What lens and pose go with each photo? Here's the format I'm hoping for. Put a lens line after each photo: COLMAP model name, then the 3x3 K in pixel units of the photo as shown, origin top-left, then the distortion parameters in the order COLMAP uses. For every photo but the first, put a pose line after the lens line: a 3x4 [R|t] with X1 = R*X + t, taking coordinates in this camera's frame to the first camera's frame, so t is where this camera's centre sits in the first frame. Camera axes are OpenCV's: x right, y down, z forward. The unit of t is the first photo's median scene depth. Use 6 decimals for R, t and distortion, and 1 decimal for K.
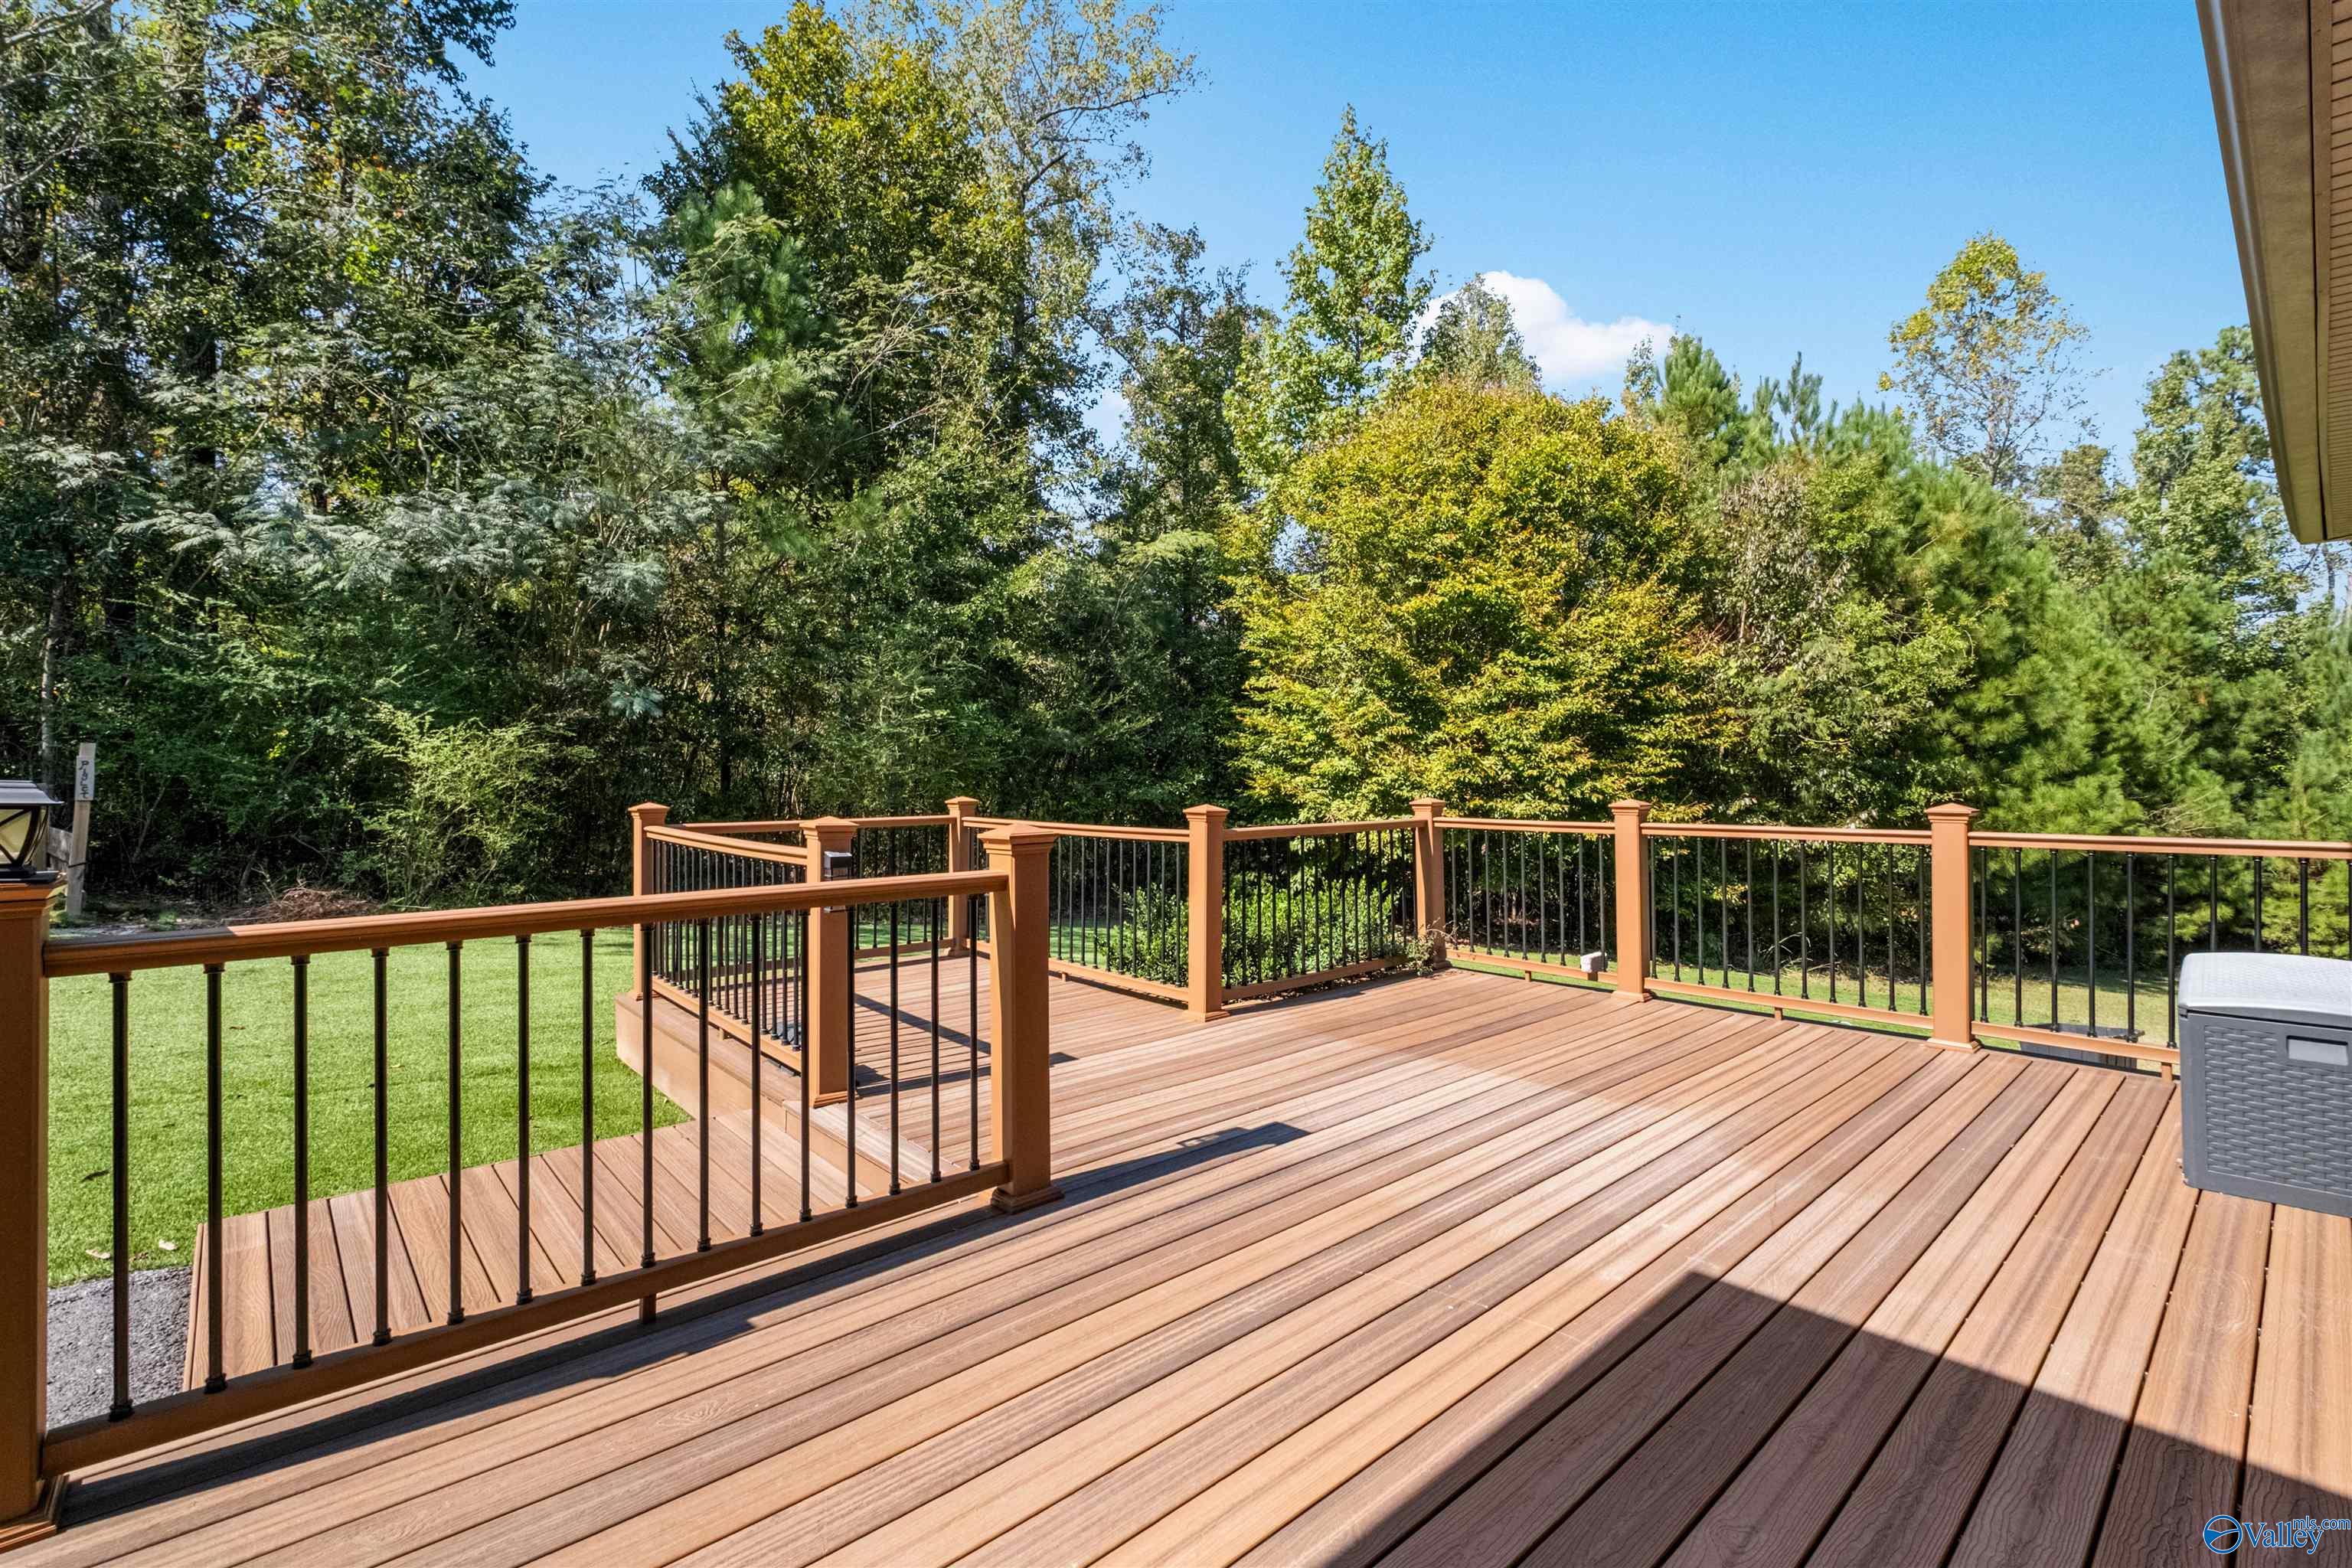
lens RADIAL K [[1033.4, 0, 1164.4], [0, 1033.4, 773.6], [0, 0, 1]] dist [0.002051, -0.004908]
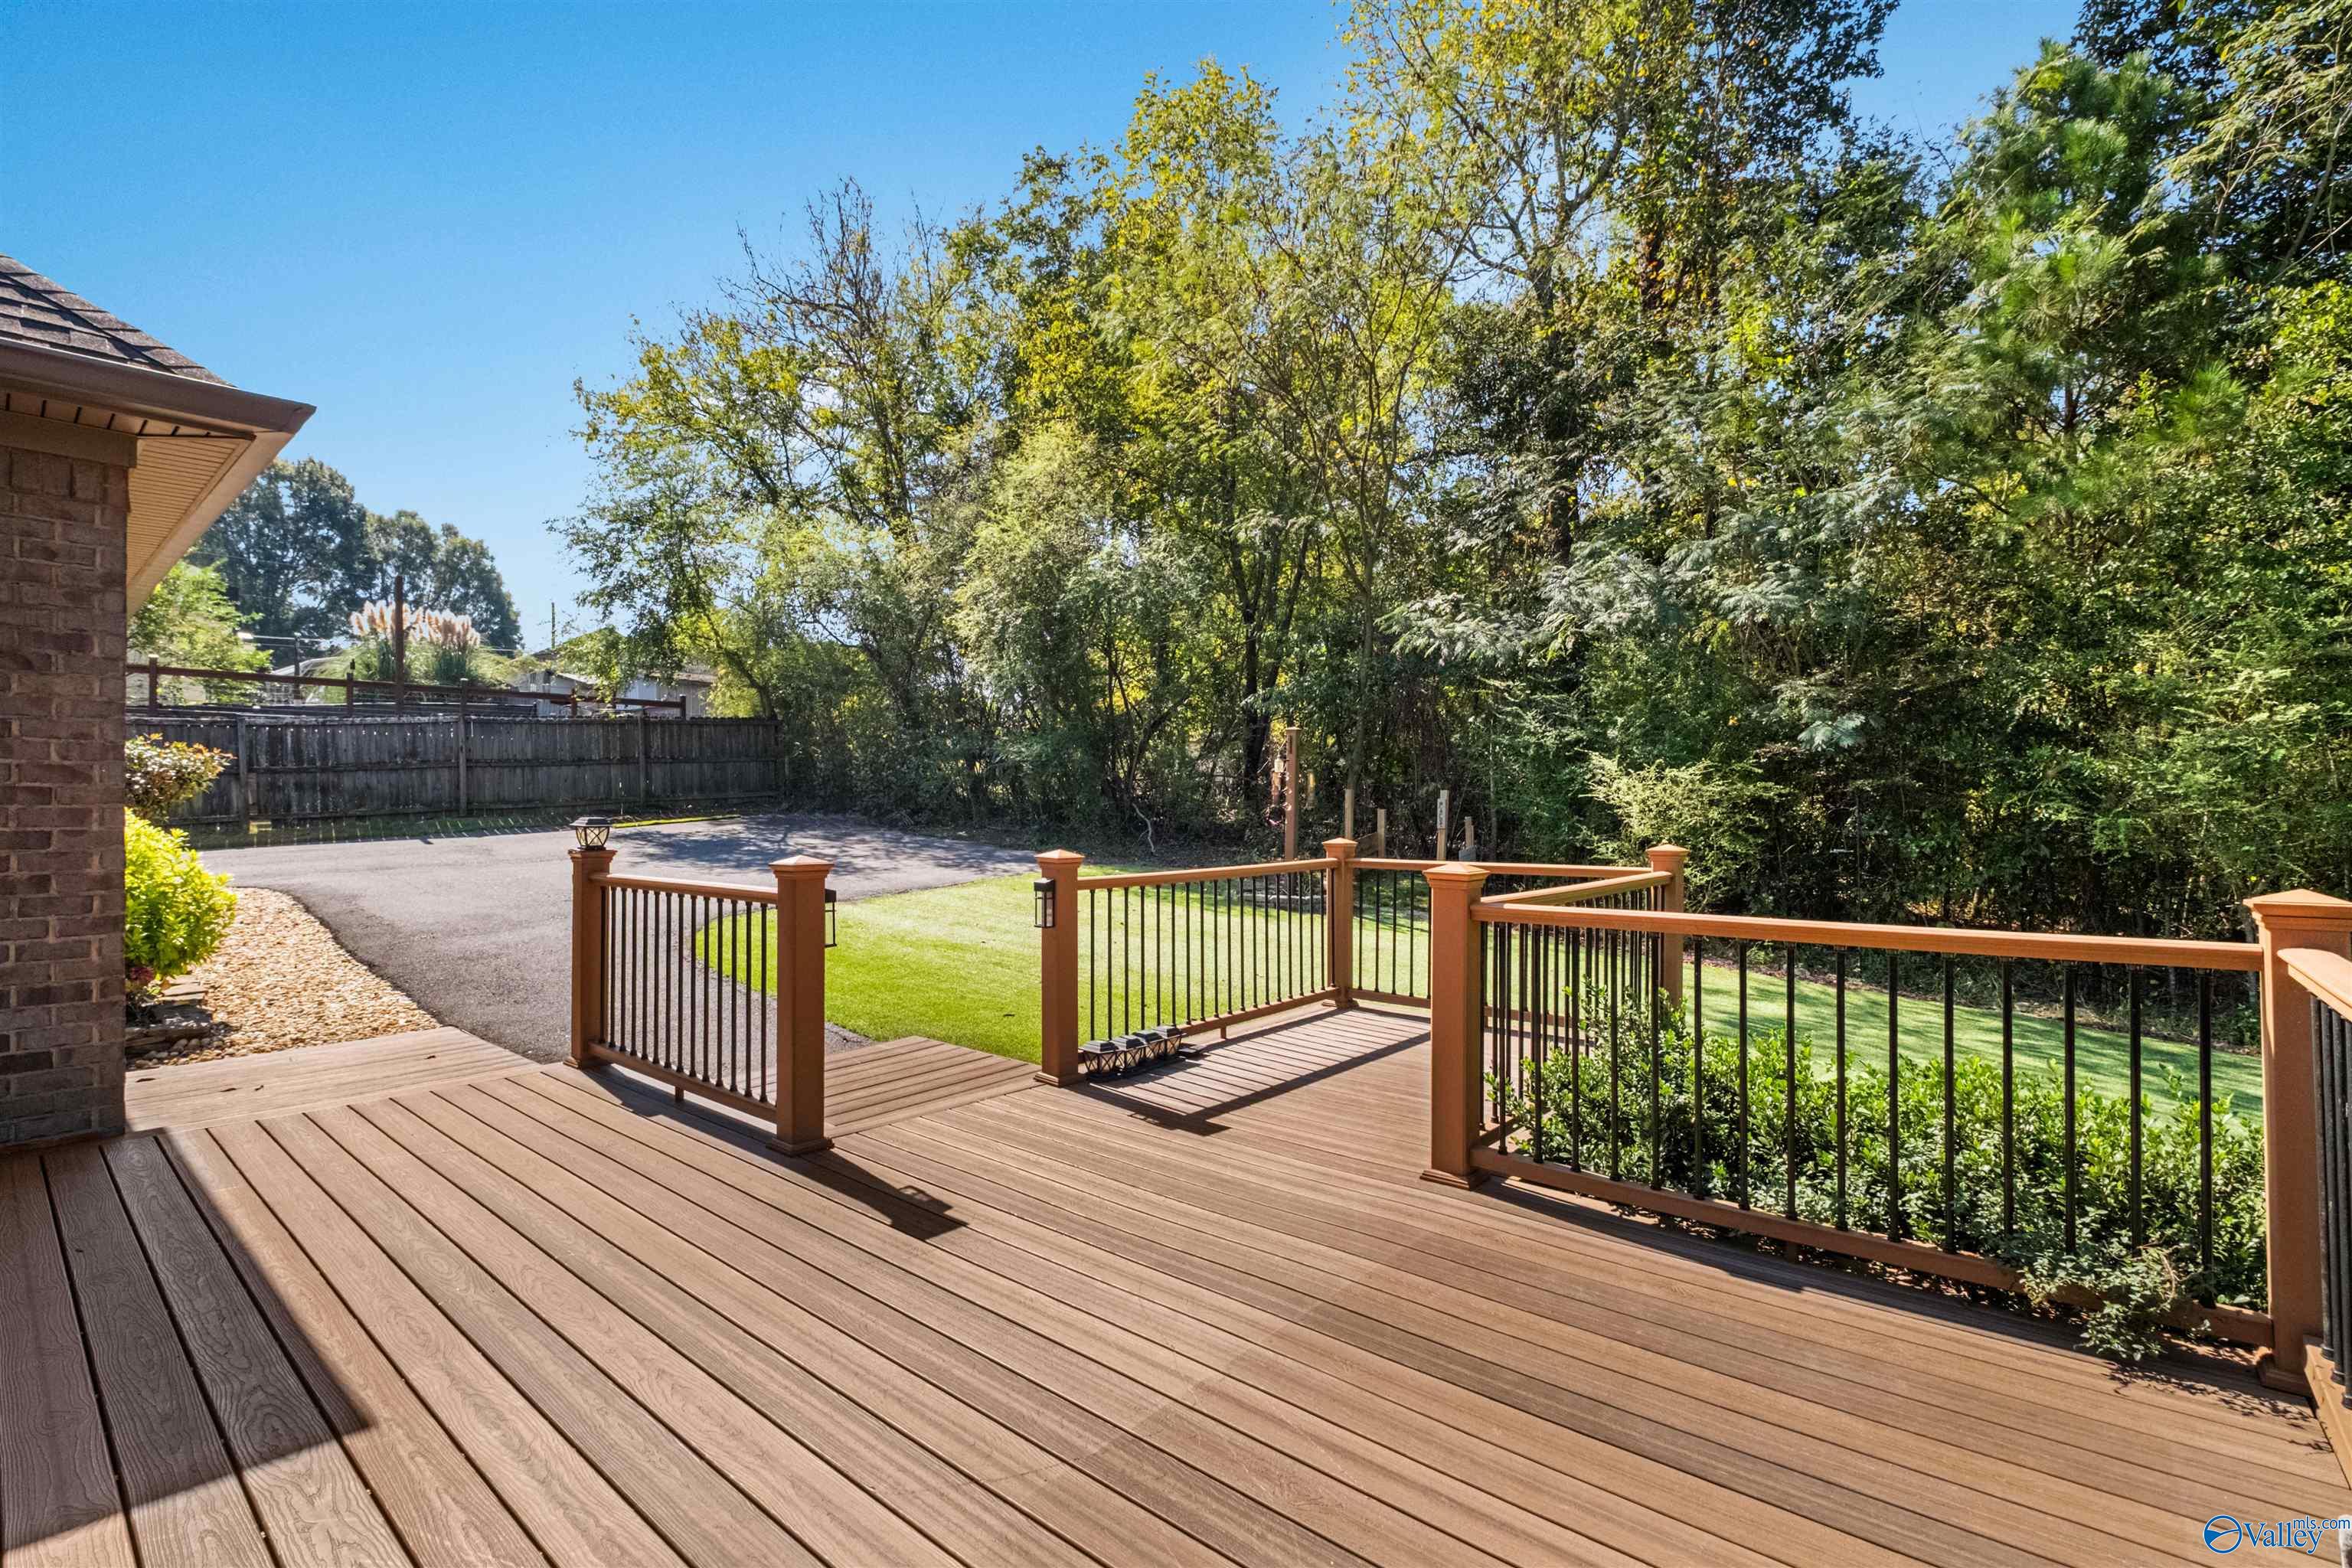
lens RADIAL K [[1033.4, 0, 1169.0], [0, 1033.4, 796.3], [0, 0, 1]] dist [0.002051, -0.004908]
pose [[0.143758, -0.012292, -0.989536, 0.319320], [-0.001698, 0.999918, -0.012668, -0.001522], [0.989611, 0.003501, 0.143726, 0.339569]]
